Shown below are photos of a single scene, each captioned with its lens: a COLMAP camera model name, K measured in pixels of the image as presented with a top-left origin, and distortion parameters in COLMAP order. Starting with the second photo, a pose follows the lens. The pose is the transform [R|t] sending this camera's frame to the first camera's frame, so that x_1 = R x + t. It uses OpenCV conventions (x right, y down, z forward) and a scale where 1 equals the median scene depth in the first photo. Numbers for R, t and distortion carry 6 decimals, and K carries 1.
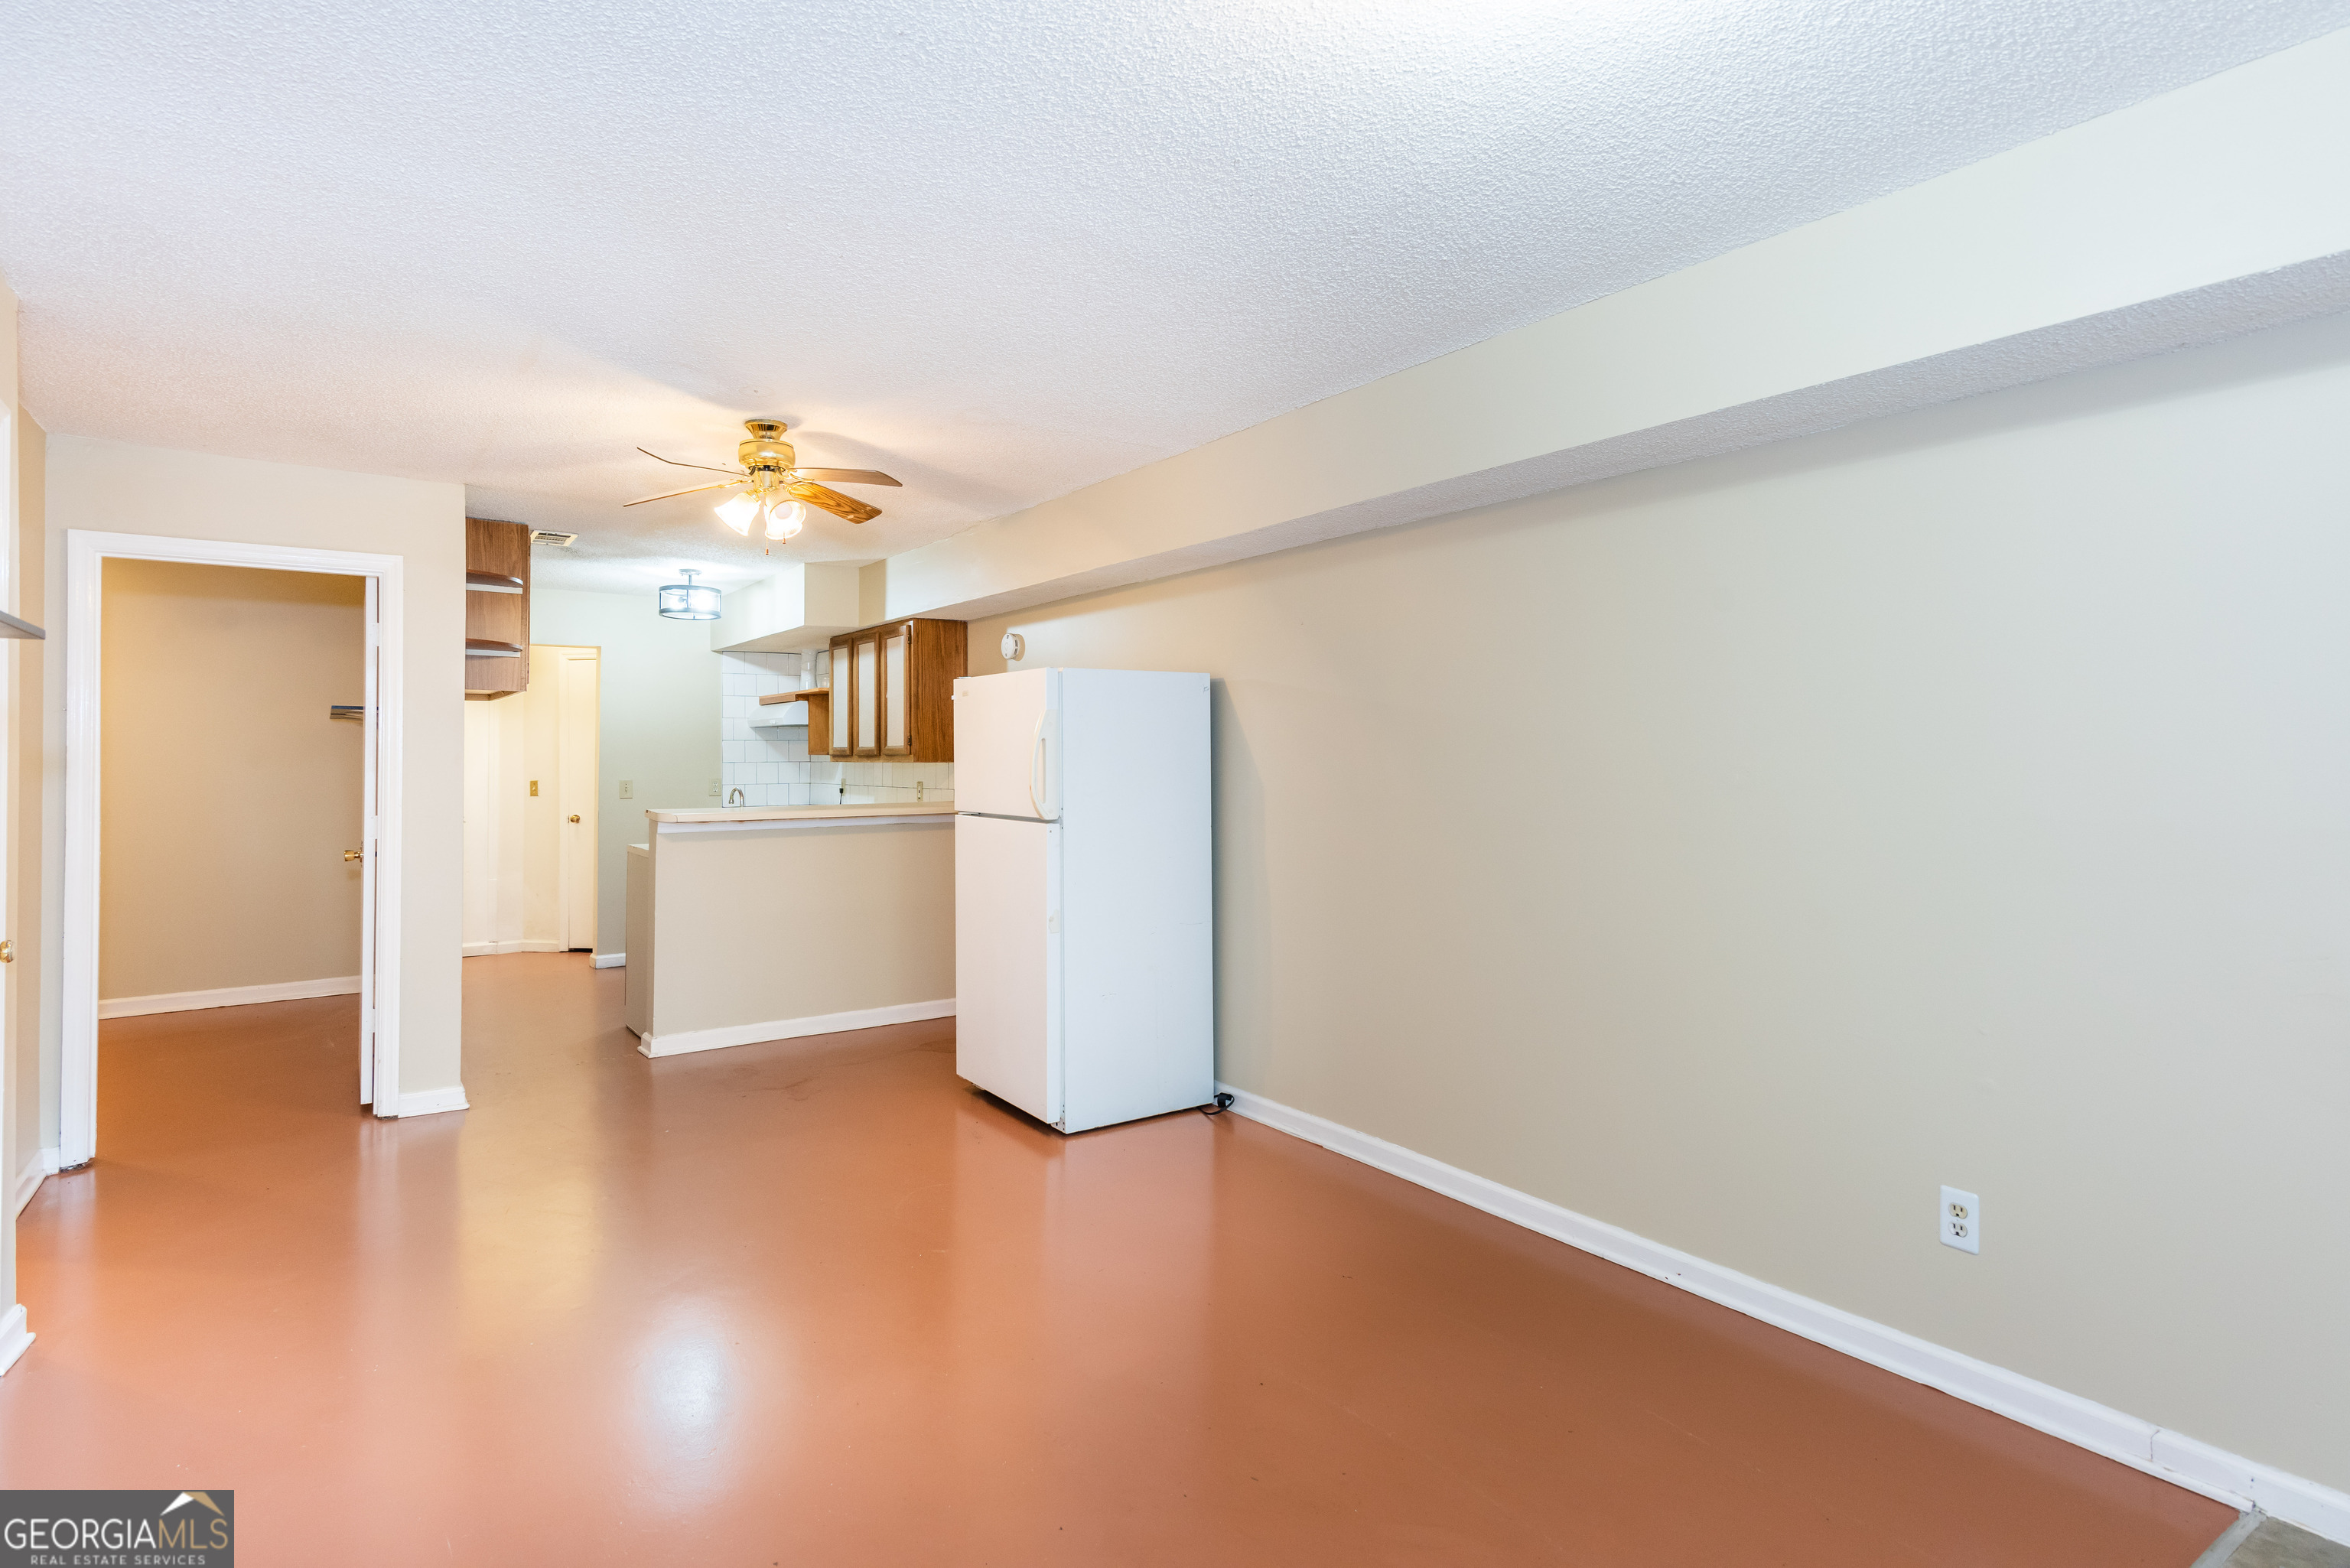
lens RADIAL K [[1148.2, 0, 1121.4], [0, 1148.2, 742.8], [0, 0, 1]] dist [0.020657, -0.000435]
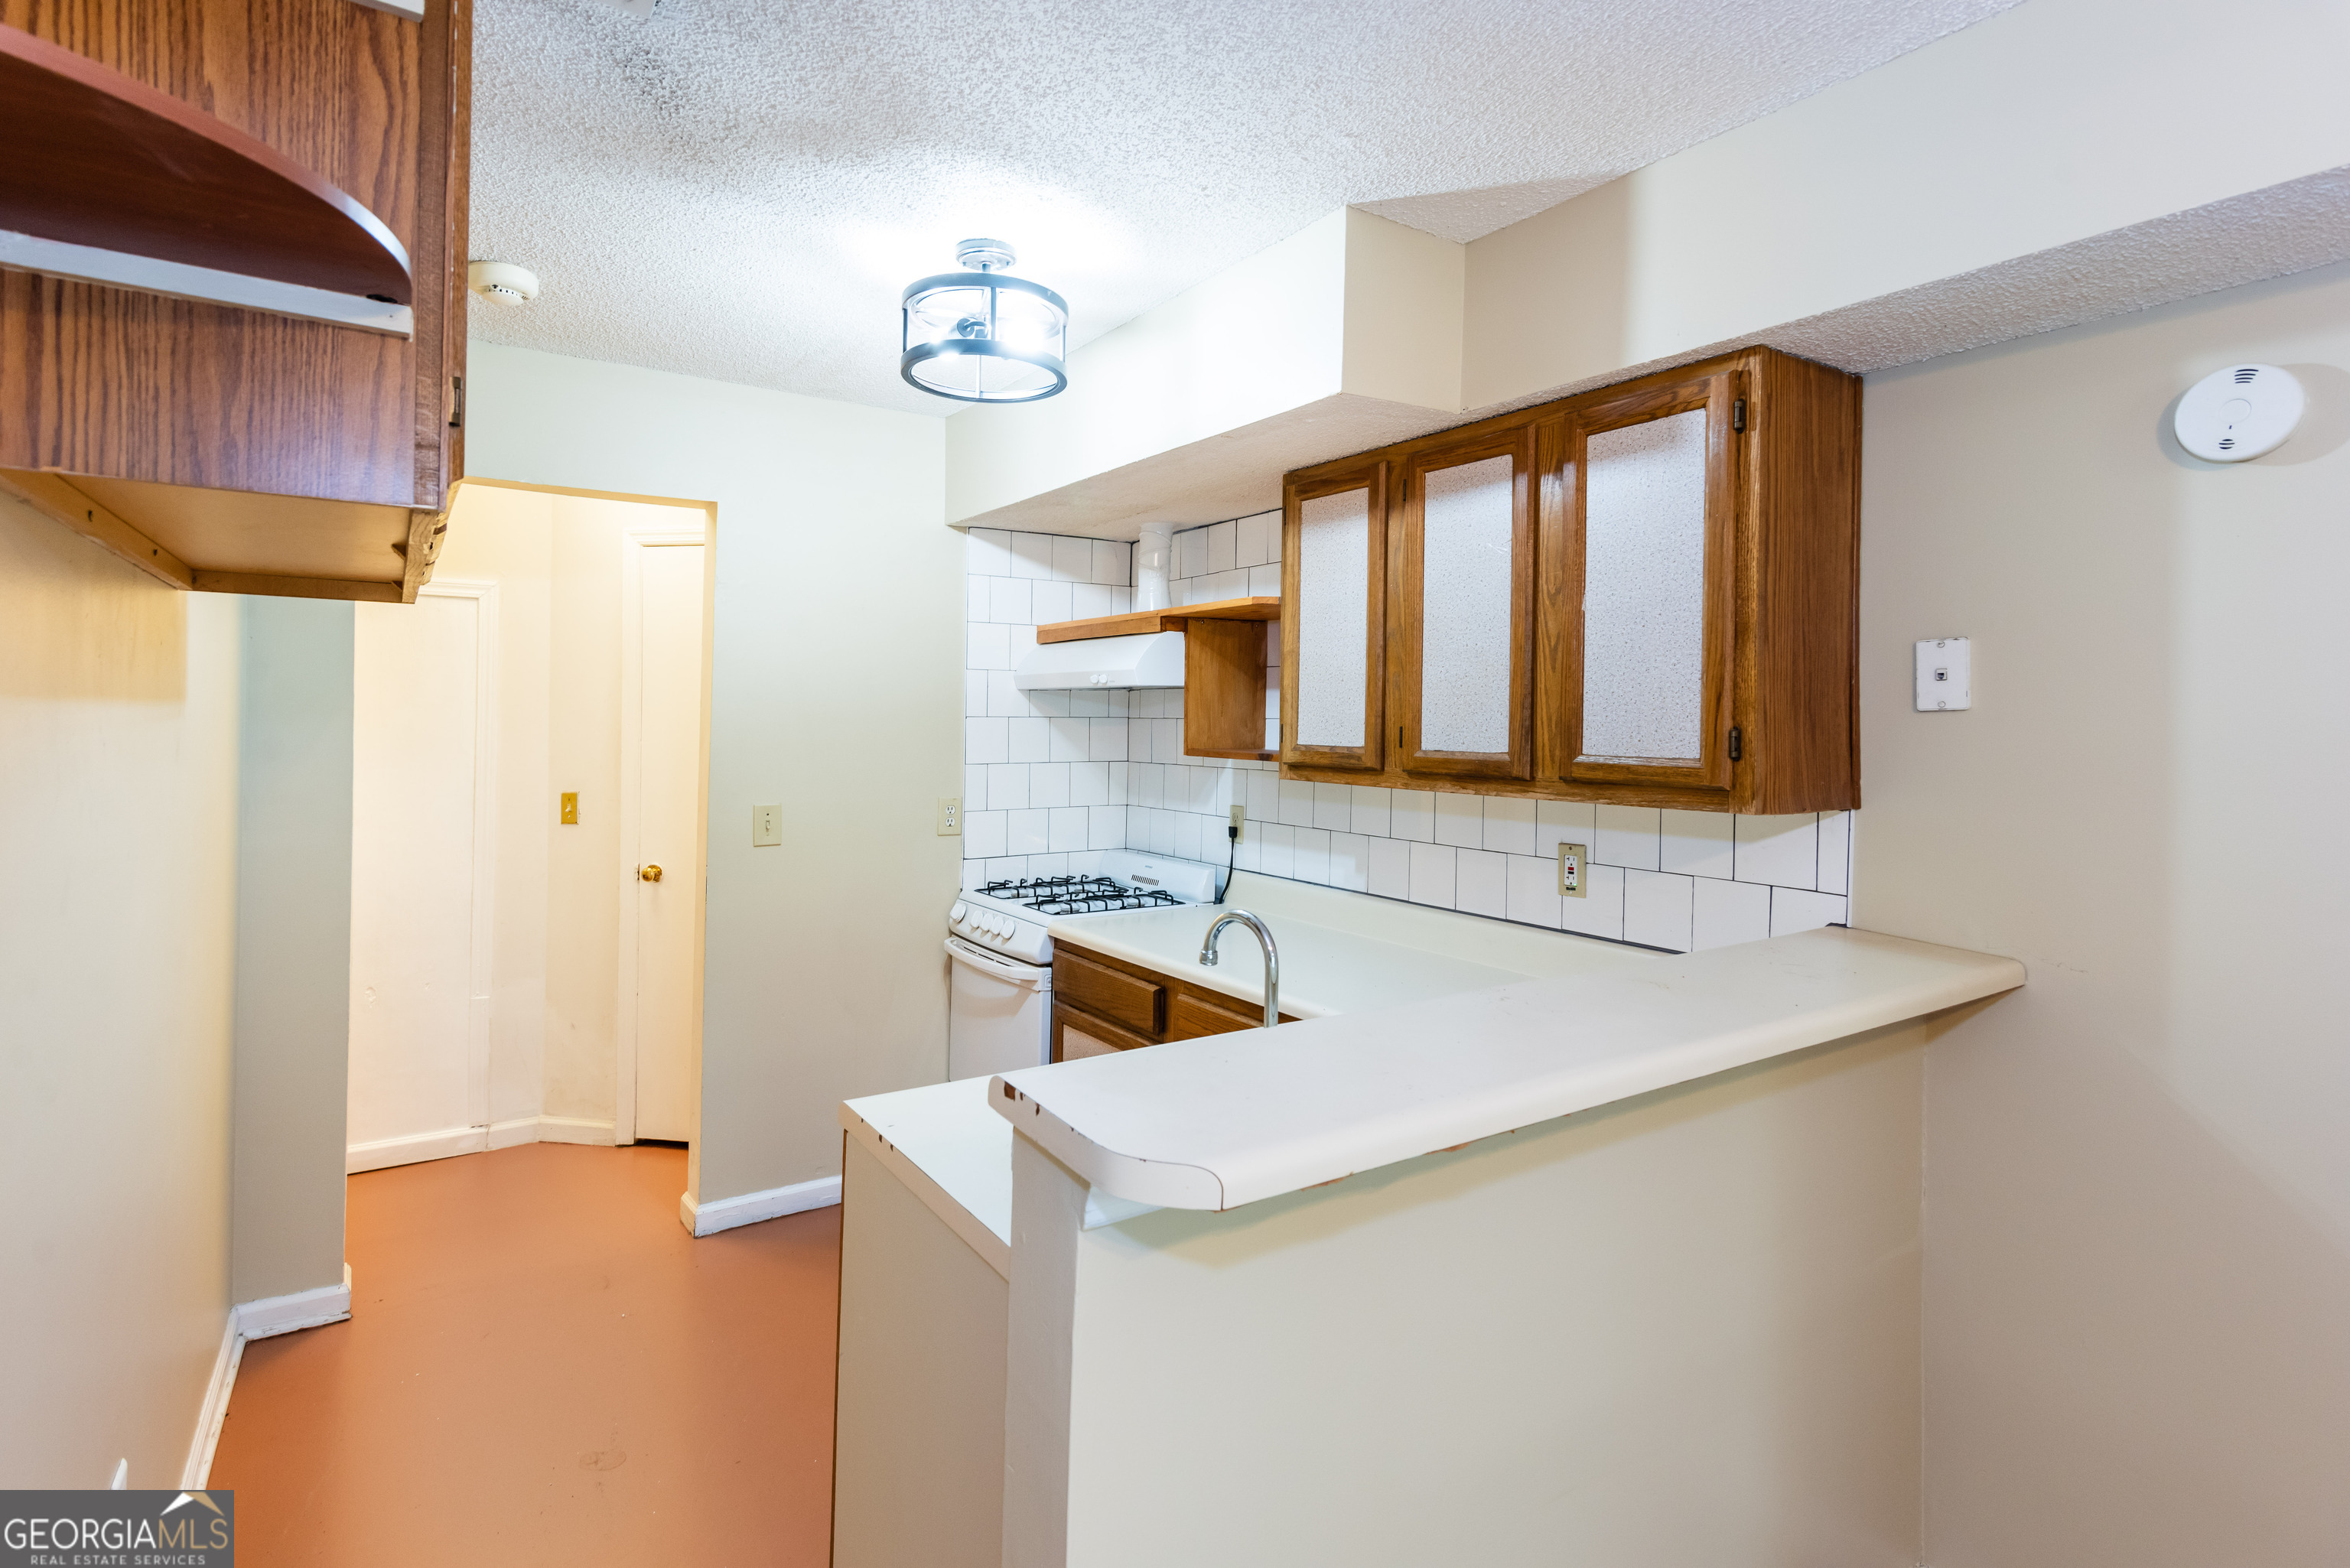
lens RADIAL K [[1148.2, 0, 1183.4], [0, 1148.2, 694.9], [0, 0, 1]] dist [0.020657, -0.000435]
pose [[0.999793, 0.016077, -0.012433, -0.268458], [-0.016197, 0.999822, -0.009625, -0.008356], [0.012276, 0.009824, 0.999876, 0.565485]]
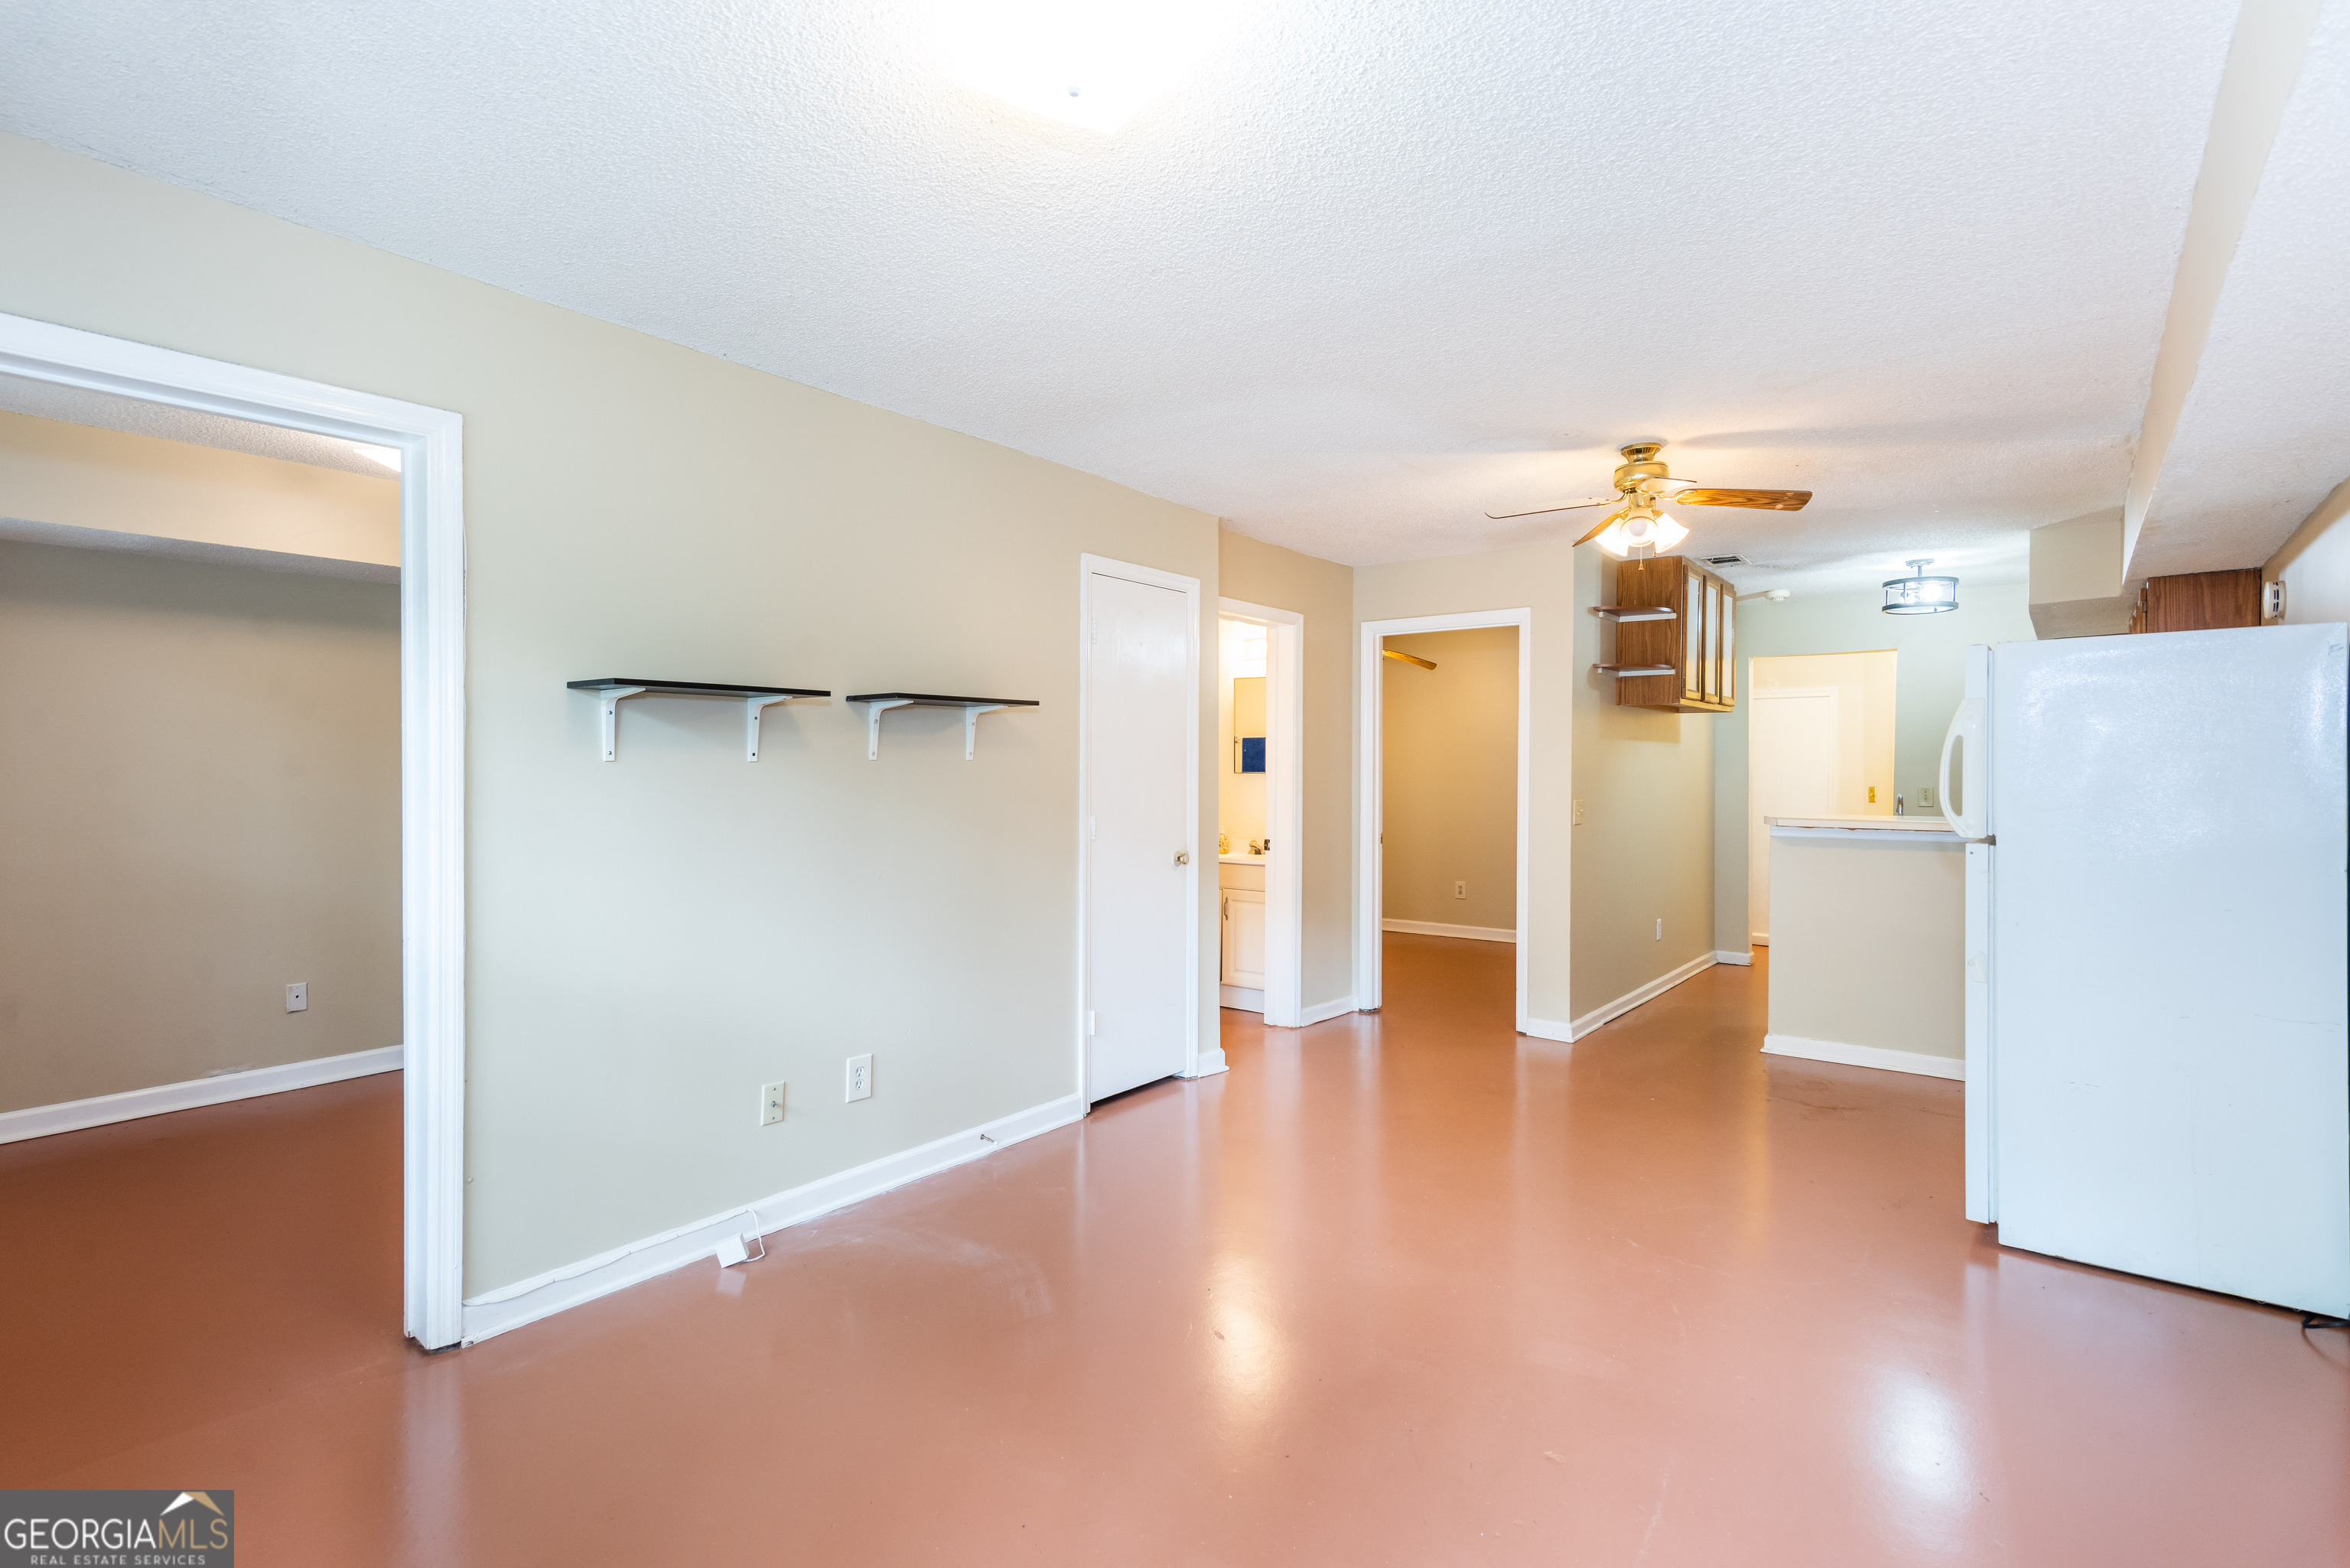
lens RADIAL K [[1148.2, 0, 1181.0], [0, 1148.2, 772.1], [0, 0, 1]] dist [0.020657, -0.000435]
pose [[0.304567, 0.008031, -0.952457, 0.289799], [0.008864, 0.999897, 0.011265, 0.003707], [0.952450, -0.011874, 0.304465, 0.134199]]
